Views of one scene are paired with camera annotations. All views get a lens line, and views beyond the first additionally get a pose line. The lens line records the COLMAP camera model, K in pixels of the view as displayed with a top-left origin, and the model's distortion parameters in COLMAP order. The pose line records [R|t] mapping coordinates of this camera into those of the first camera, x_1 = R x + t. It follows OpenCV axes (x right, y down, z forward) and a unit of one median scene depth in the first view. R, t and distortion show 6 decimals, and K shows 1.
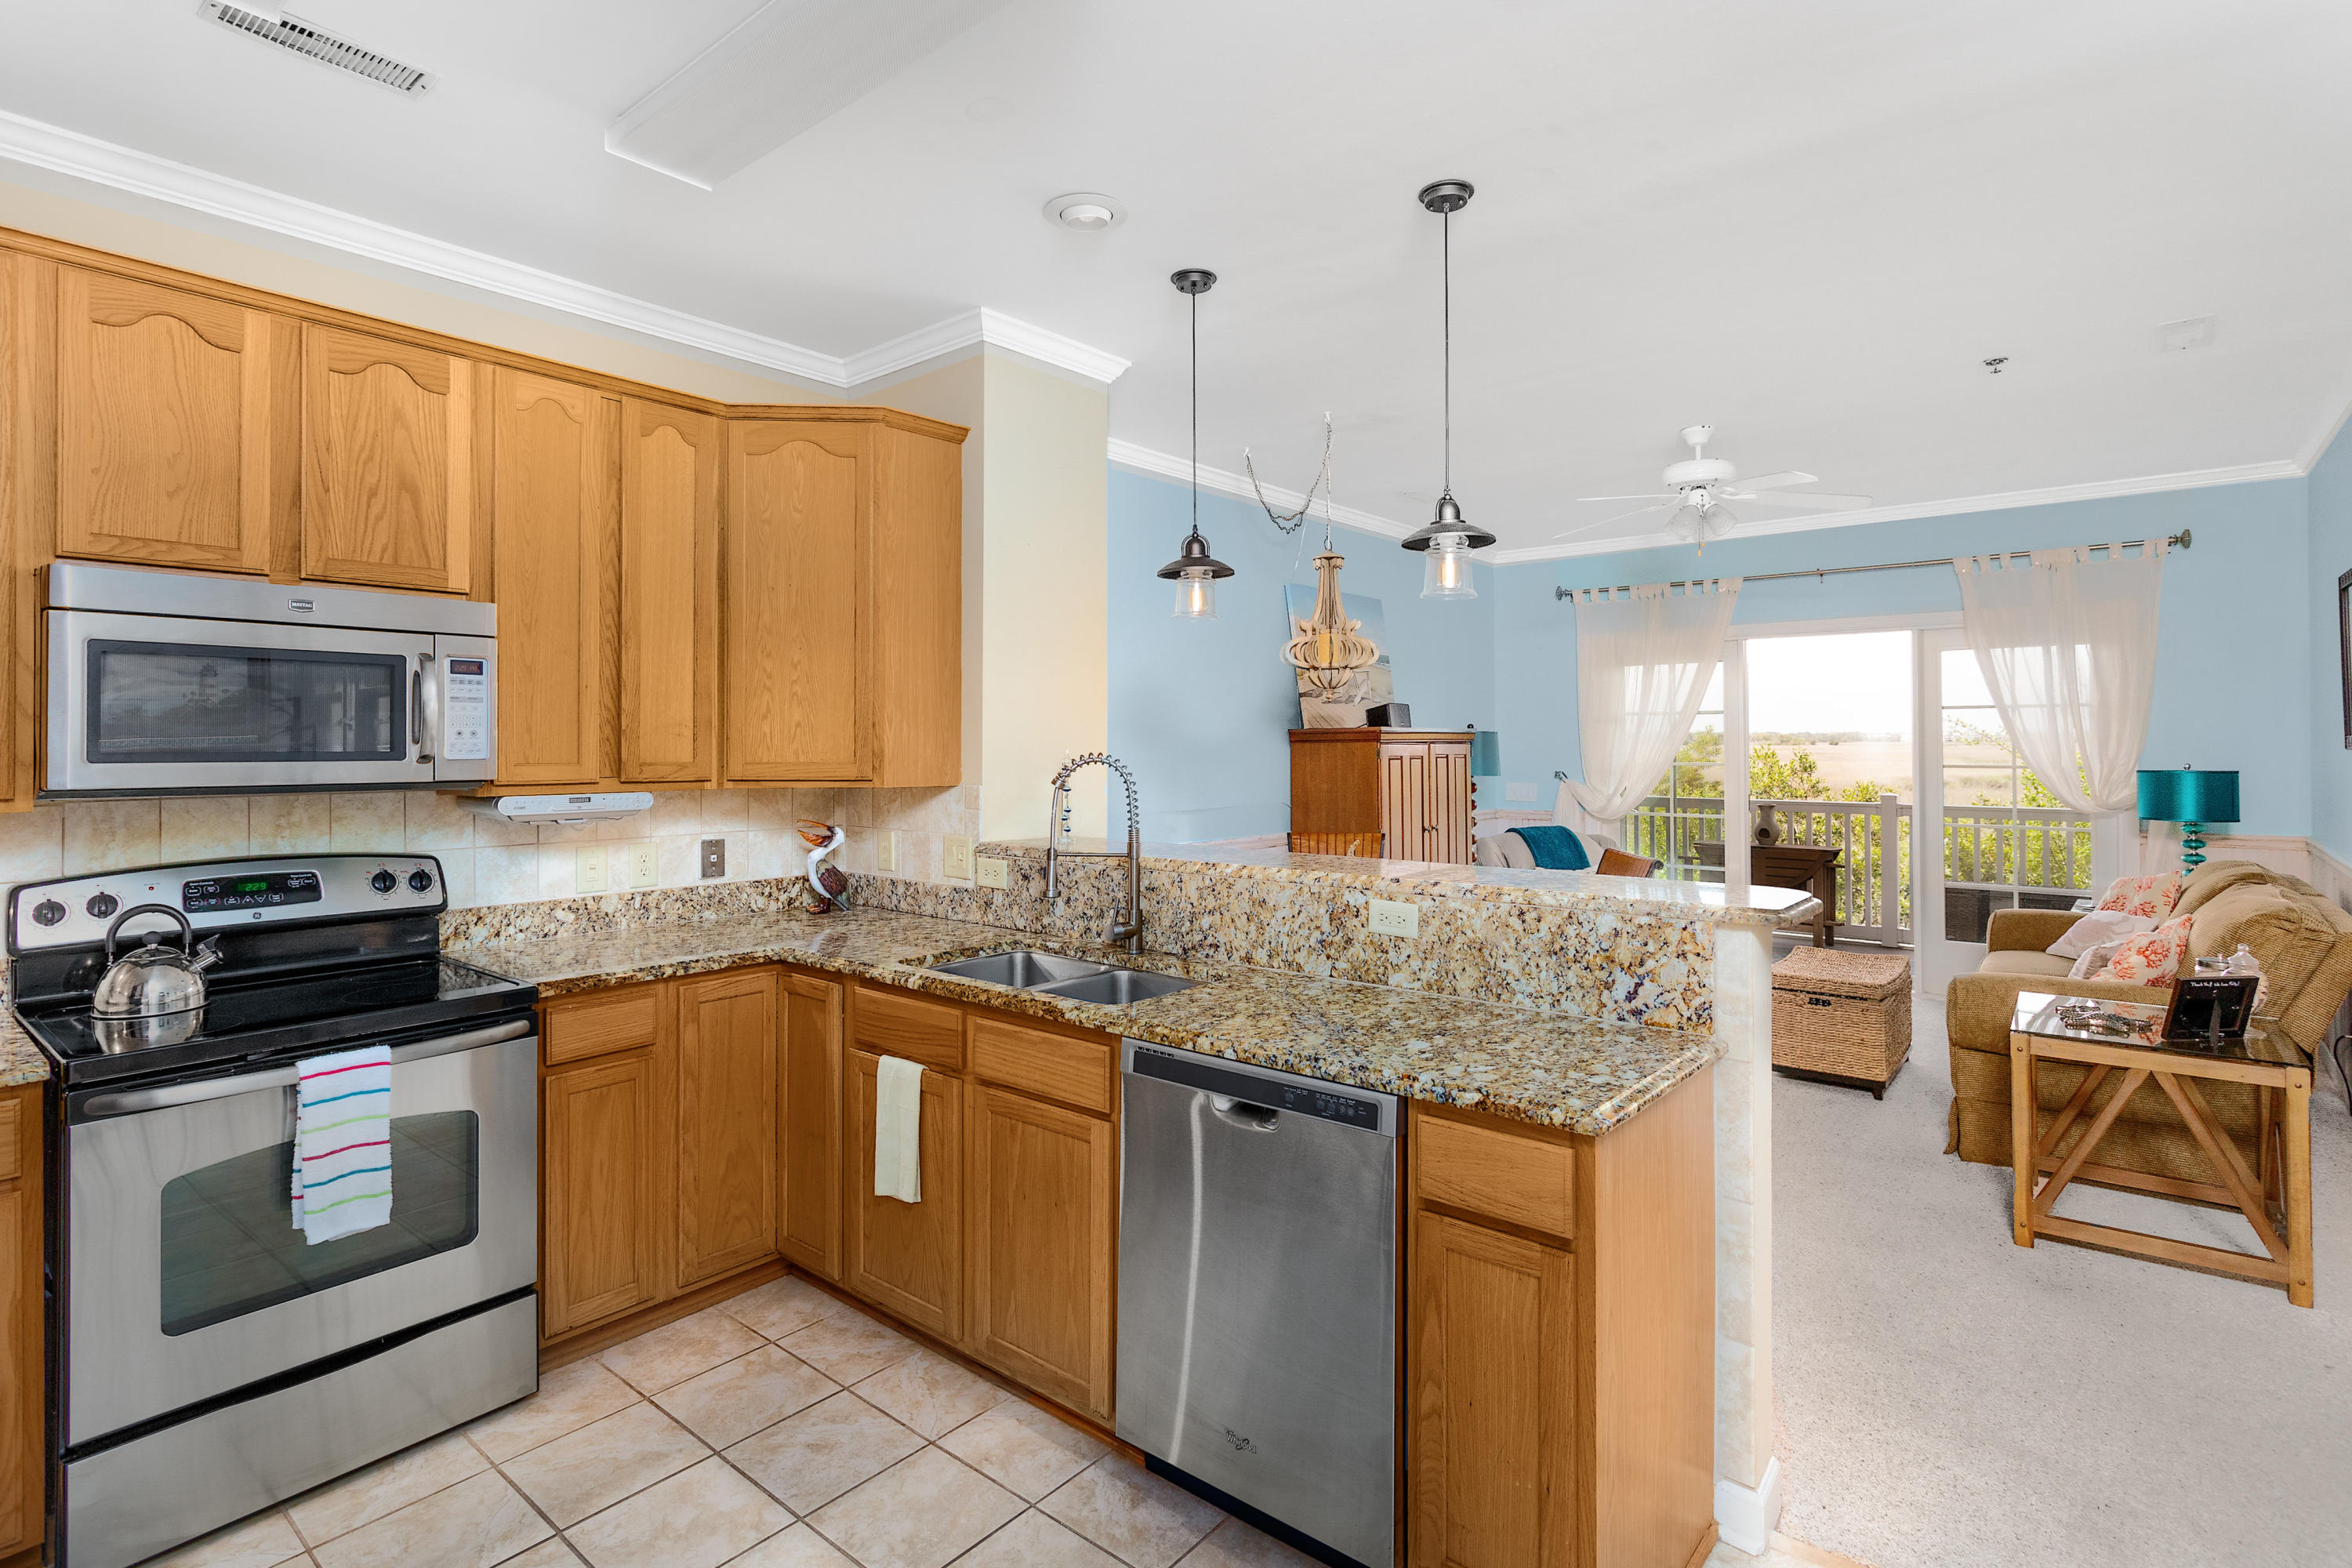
lens RADIAL K [[1140.6, 0, 1176.7], [0, 1140.6, 763.4], [0, 0, 1]] dist [-0.004577, 0.002438]
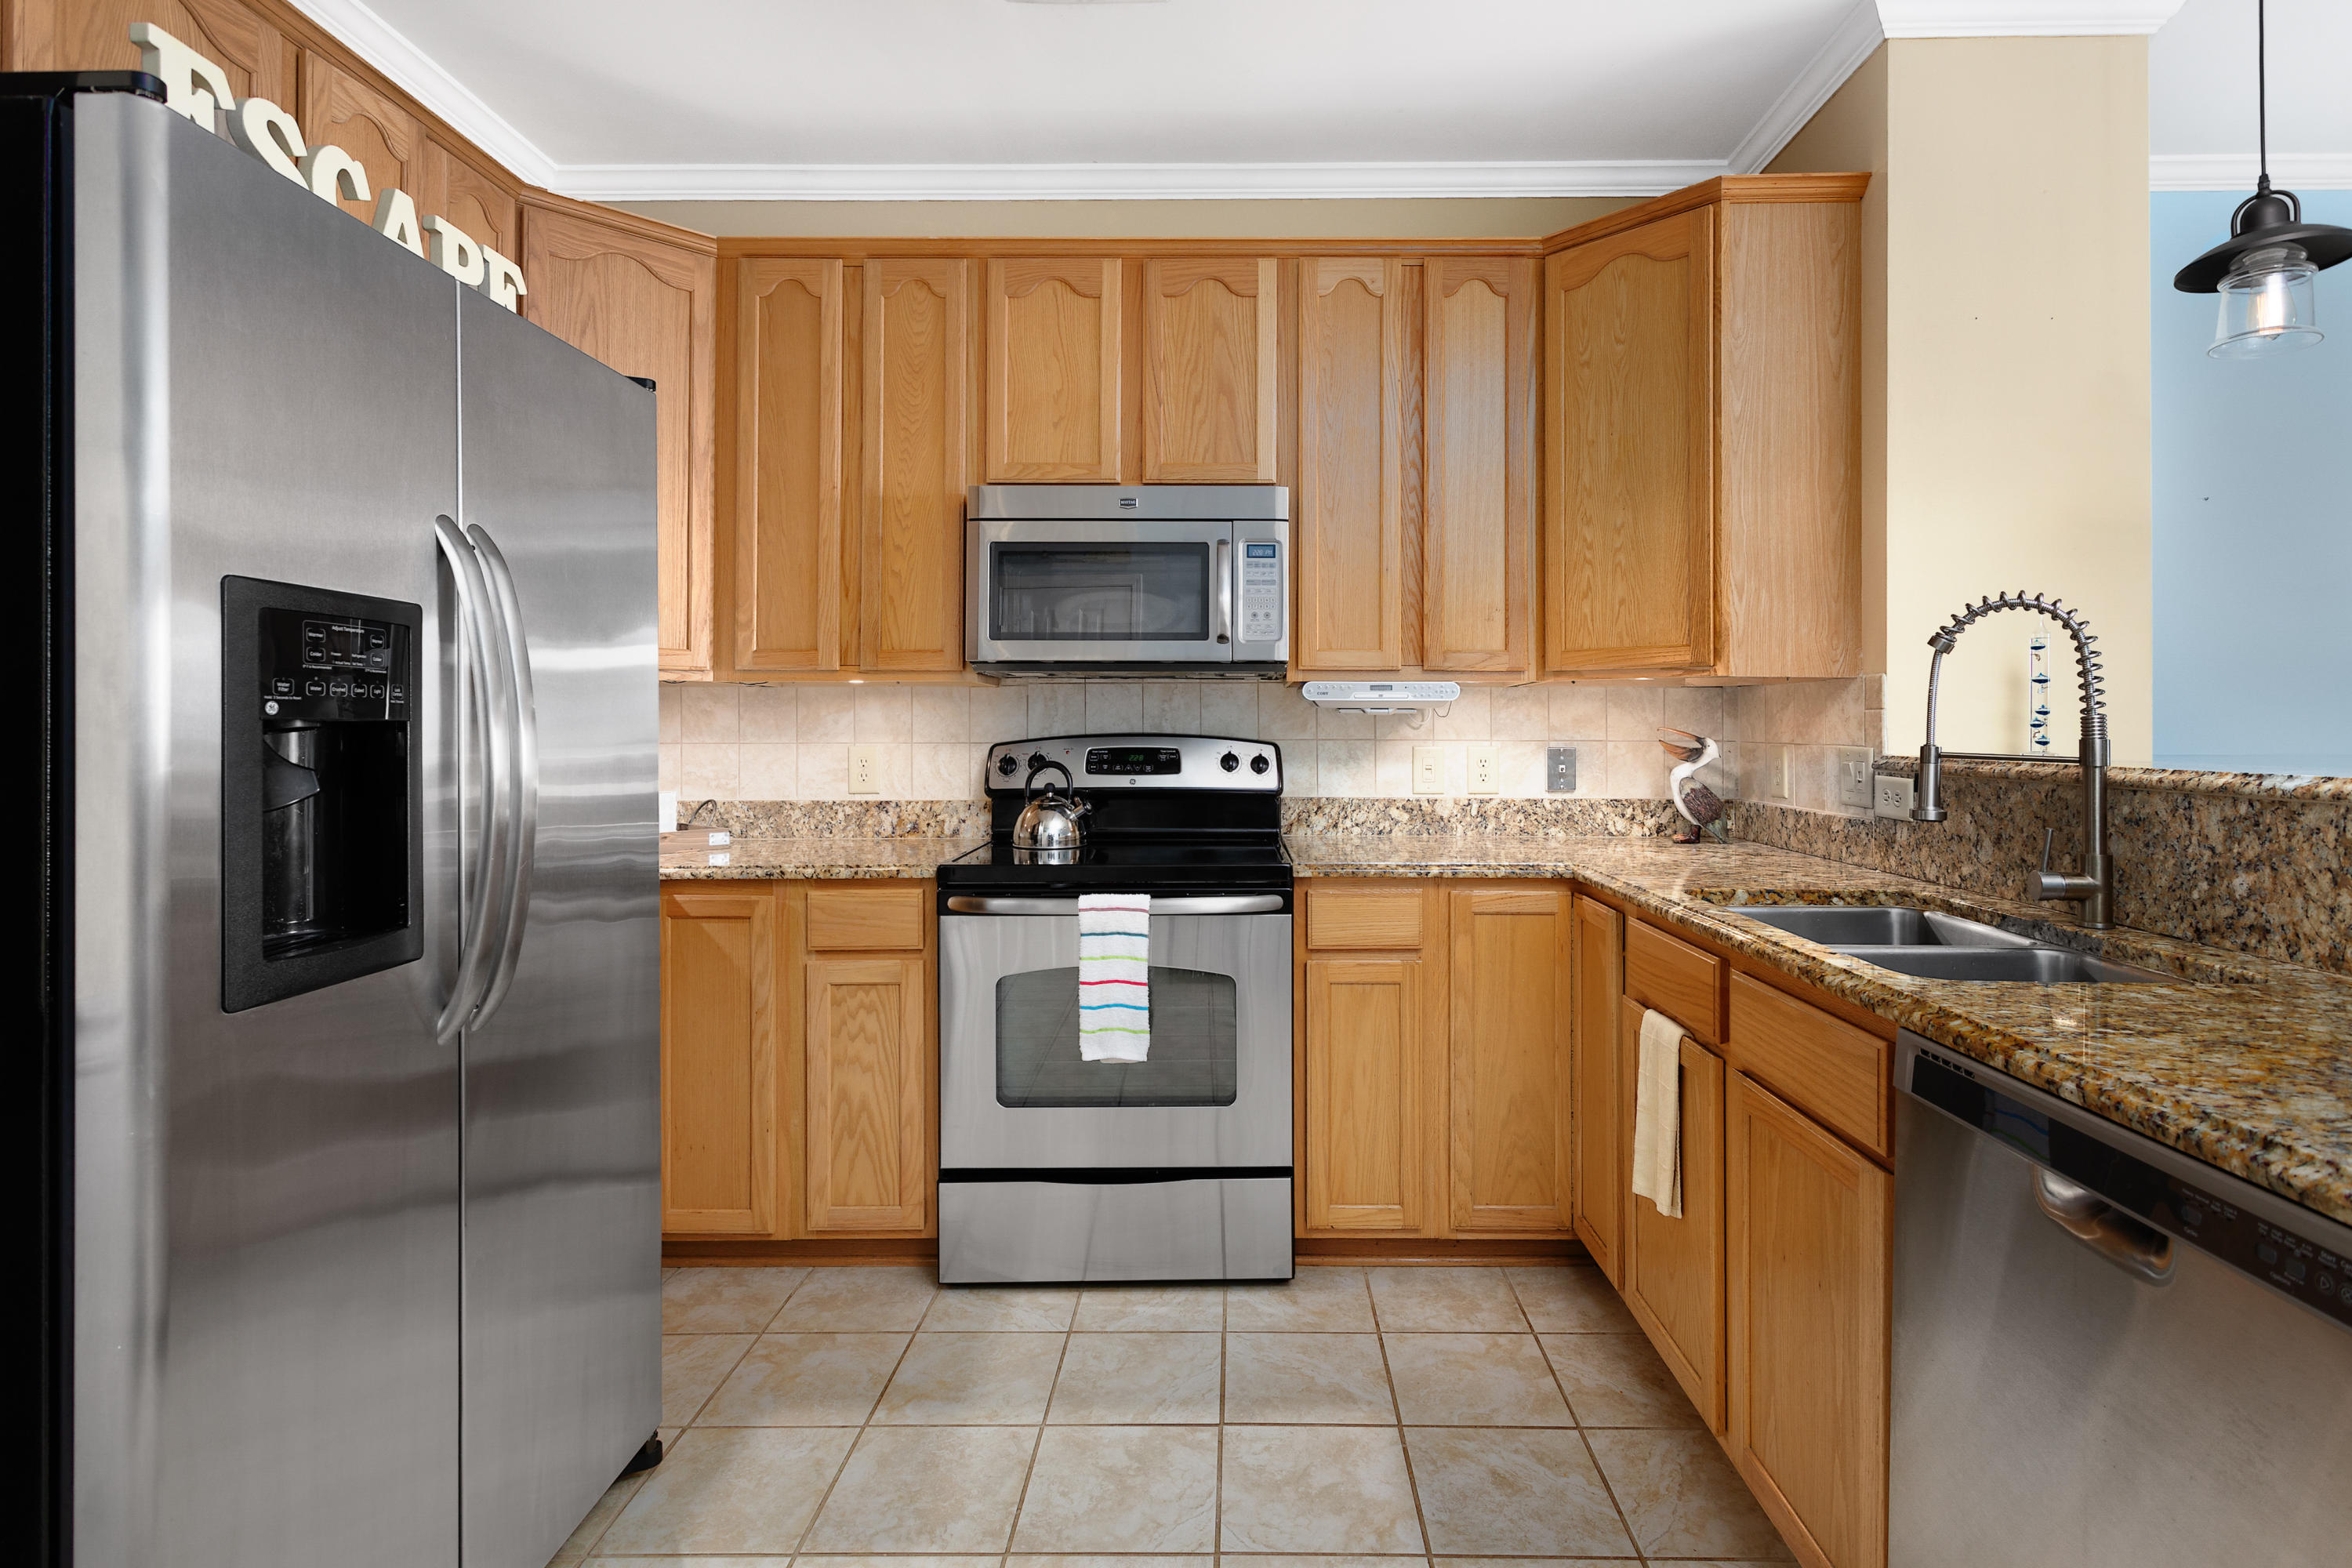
lens RADIAL K [[1140.6, 0, 1196.4], [0, 1140.6, 724.3], [0, 0, 1]] dist [-0.004577, 0.002438]
pose [[0.626647, 0.001709, -0.779301, 0.137356], [-0.012411, 0.999893, -0.007787, 0.076113], [0.779204, 0.014551, 0.626601, 0.287420]]
